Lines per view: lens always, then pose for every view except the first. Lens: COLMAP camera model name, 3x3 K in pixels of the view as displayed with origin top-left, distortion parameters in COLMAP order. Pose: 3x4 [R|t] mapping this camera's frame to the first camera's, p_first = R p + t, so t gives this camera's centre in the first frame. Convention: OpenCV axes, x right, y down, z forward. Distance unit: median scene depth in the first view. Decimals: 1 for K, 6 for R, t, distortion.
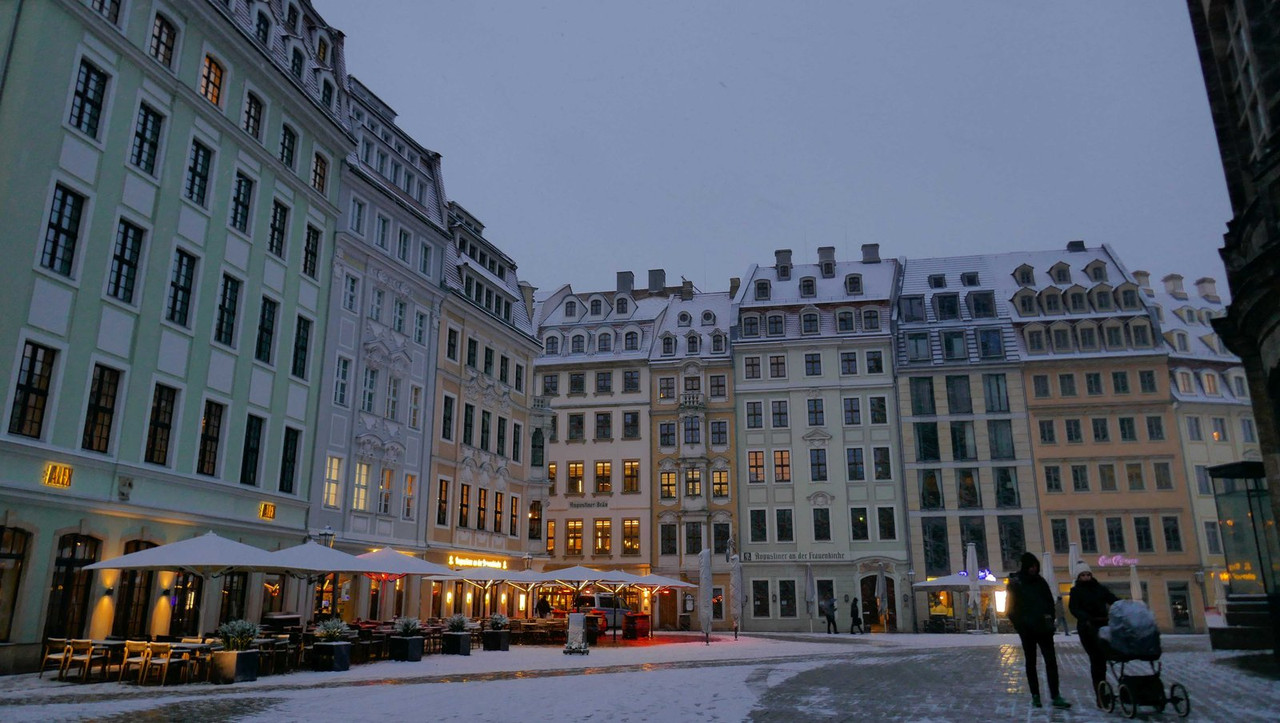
lens RADIAL K [[913.0, 0, 635.5], [0, 913.0, 339.7], [0, 0, 1]] dist [-0.032251, -0.004315]
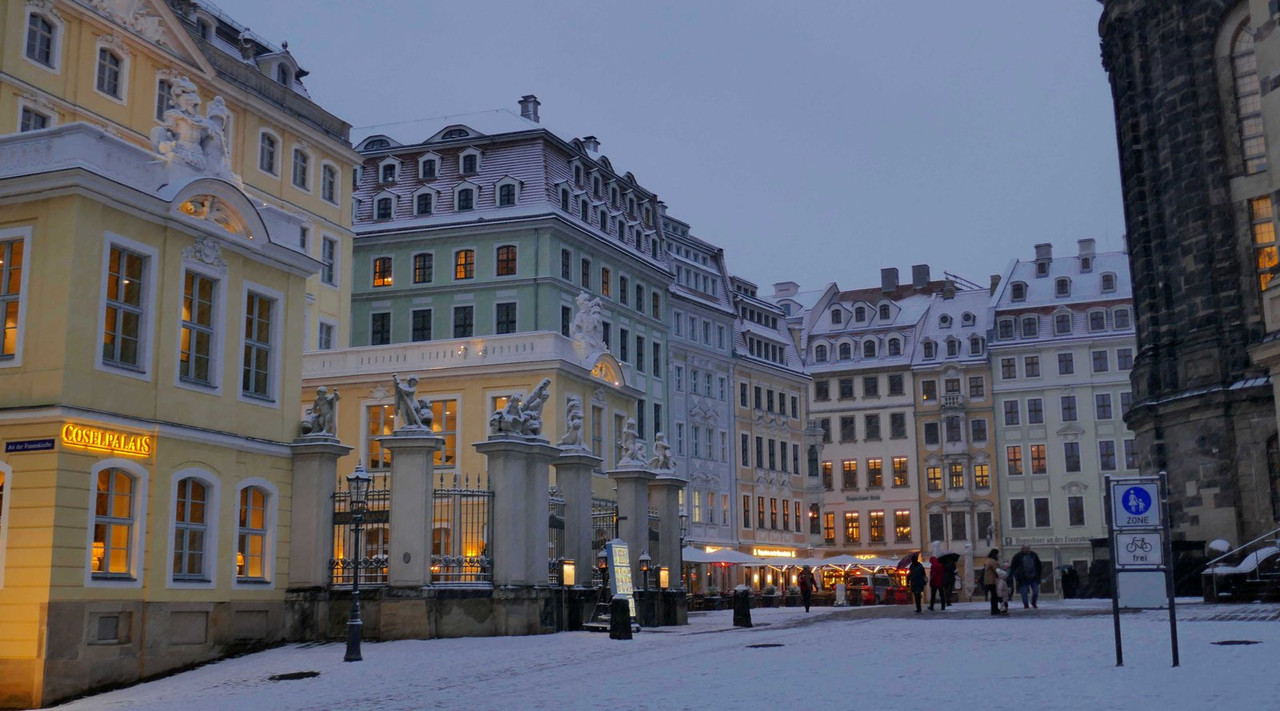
lens RADIAL K [[1325.9, 0, 637.7], [0, 1325.9, 357.0], [0, 0, 1]] dist [-0.006639, 0.000000]
pose [[0.969225, -0.053849, -0.240215, 0.082293], [0.078035, 0.992666, 0.092331, -0.165724], [0.233481, -0.108235, 0.966319, -0.629588]]
